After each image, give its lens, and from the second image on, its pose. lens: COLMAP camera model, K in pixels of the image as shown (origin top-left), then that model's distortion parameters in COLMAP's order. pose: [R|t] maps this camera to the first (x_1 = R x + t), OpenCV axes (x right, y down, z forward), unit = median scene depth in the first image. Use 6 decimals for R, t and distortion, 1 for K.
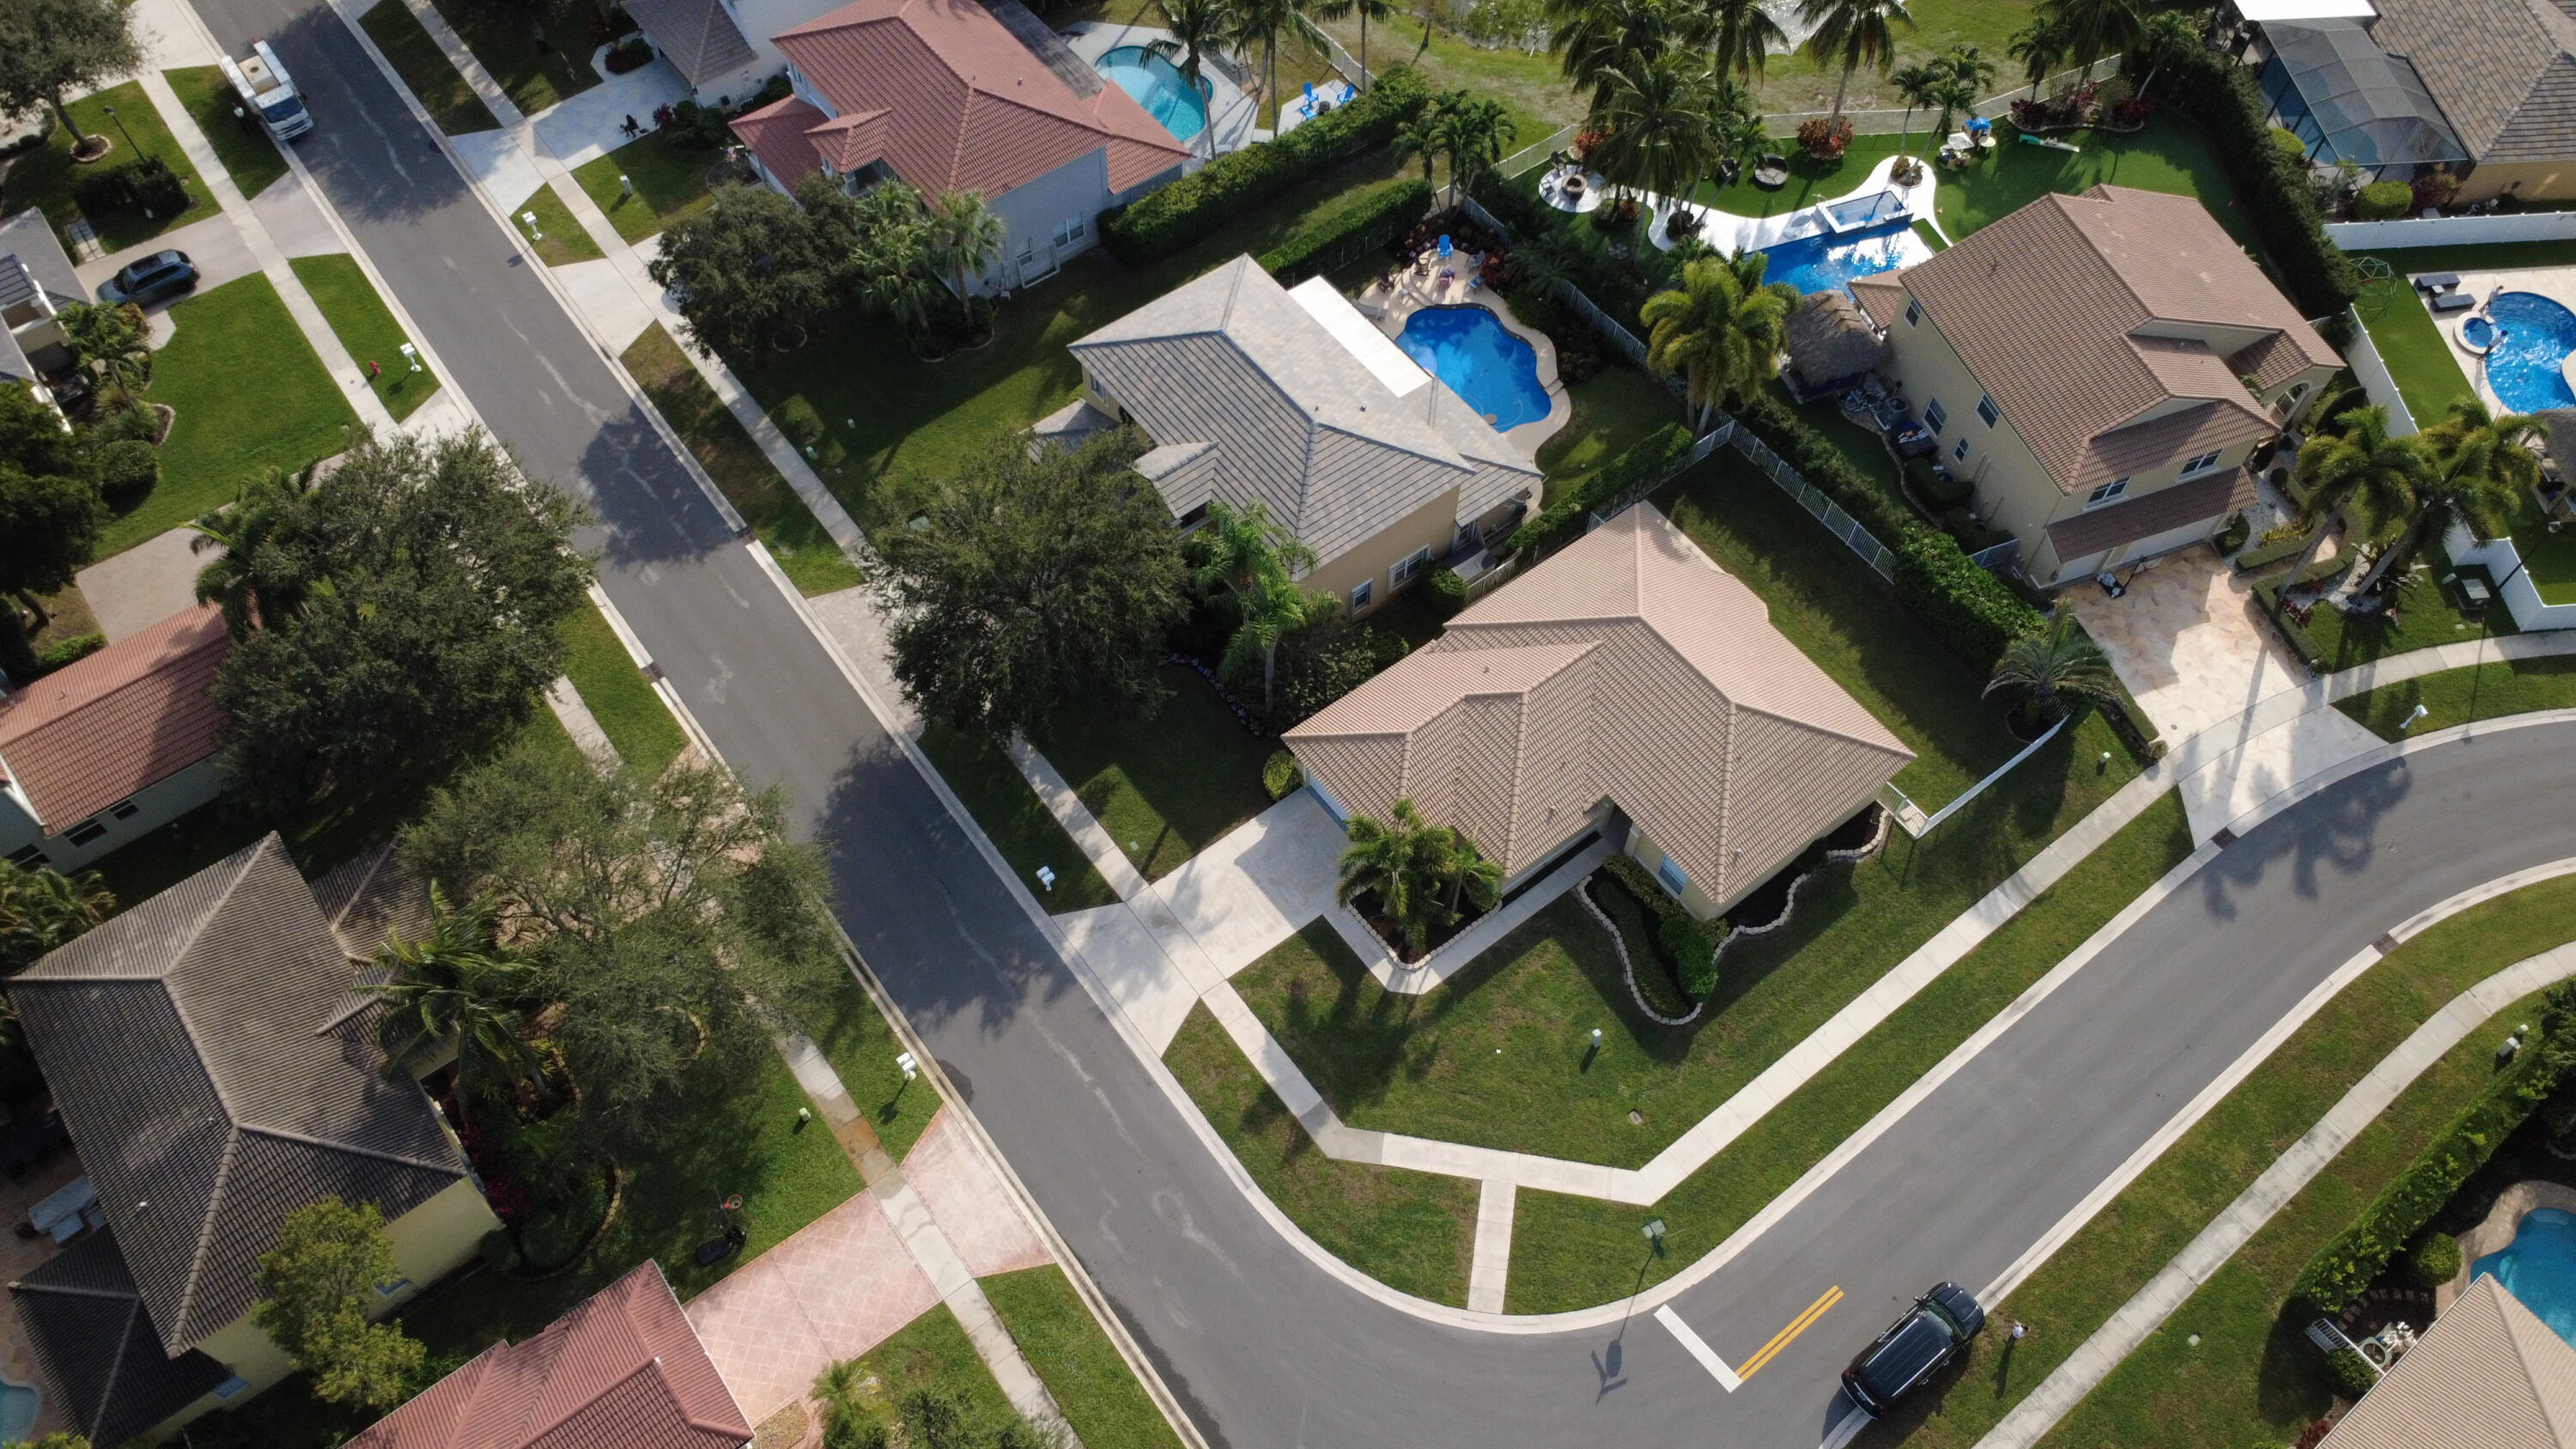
lens RADIAL K [[1878.0, 0, 1284.0], [0, 1878.0, 726.3], [0, 0, 1]] dist [-0.004465, 0.002042]
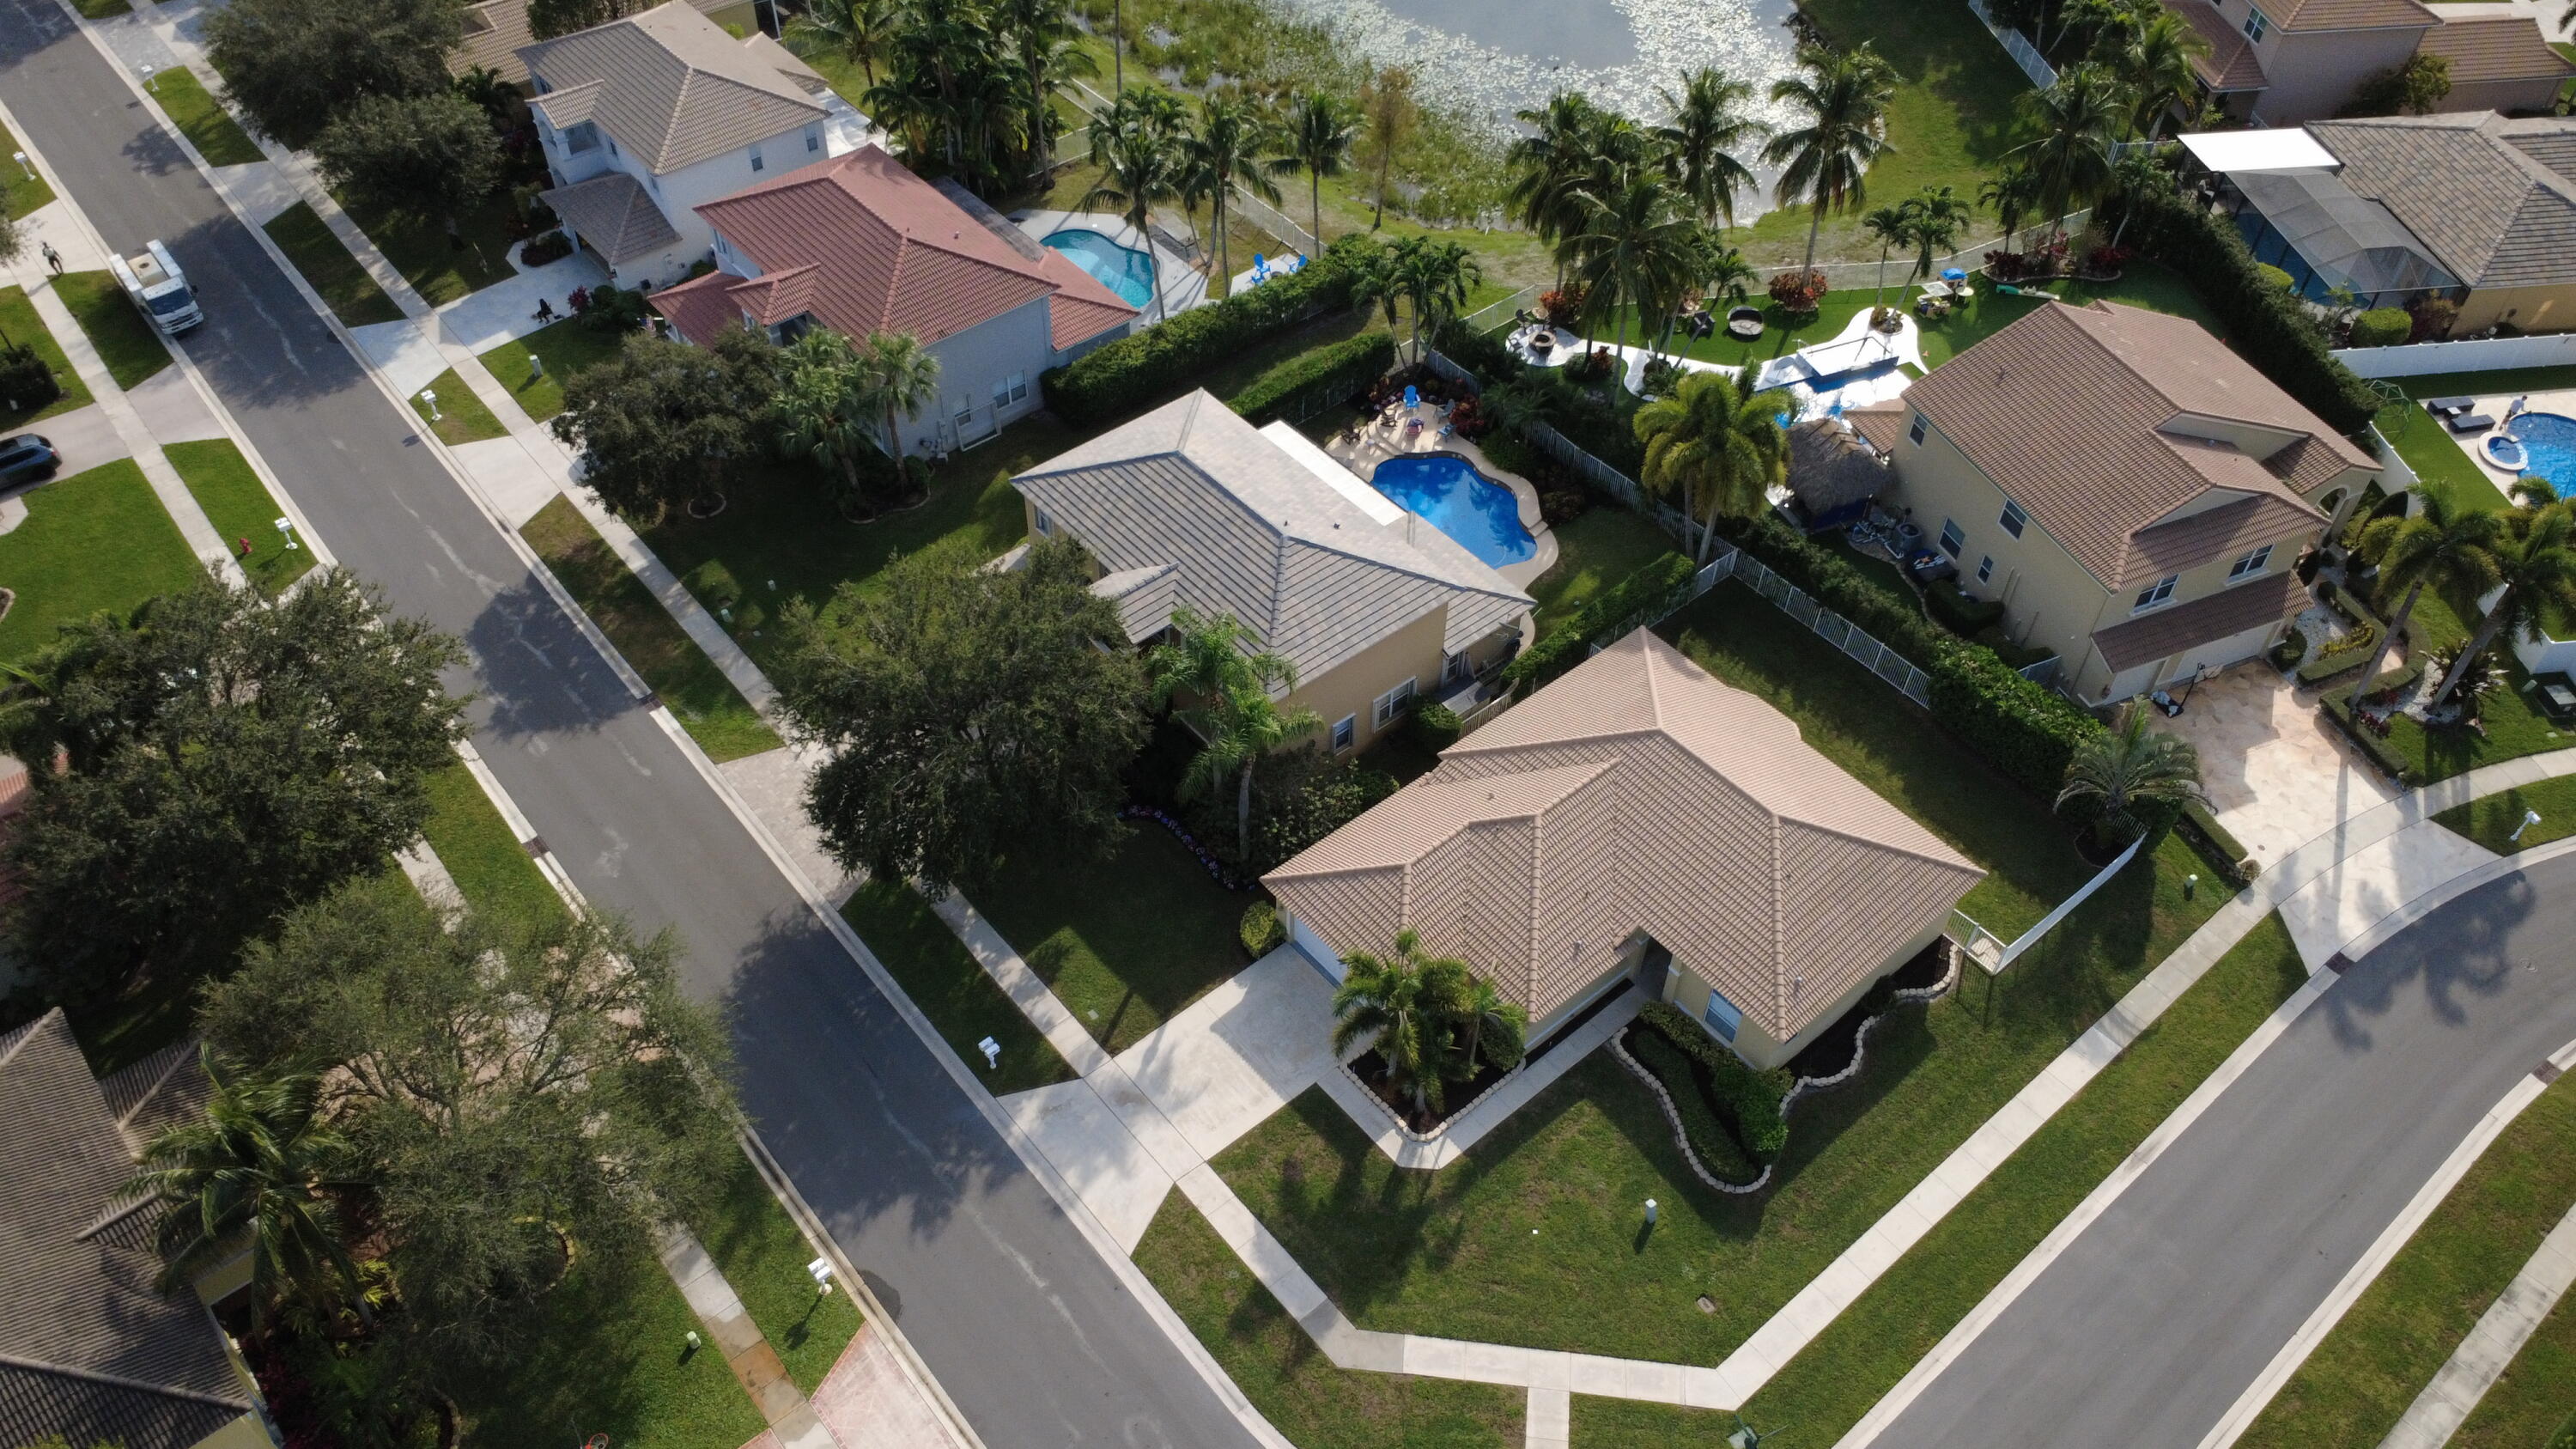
lens RADIAL K [[1878.0, 0, 1284.0], [0, 1878.0, 726.3], [0, 0, 1]] dist [-0.004465, 0.002042]
pose [[0.999050, -0.032675, 0.028841, -0.013078], [0.037487, 0.981790, -0.186233, 0.097478], [-0.022231, 0.187137, 0.982082, 0.133120]]
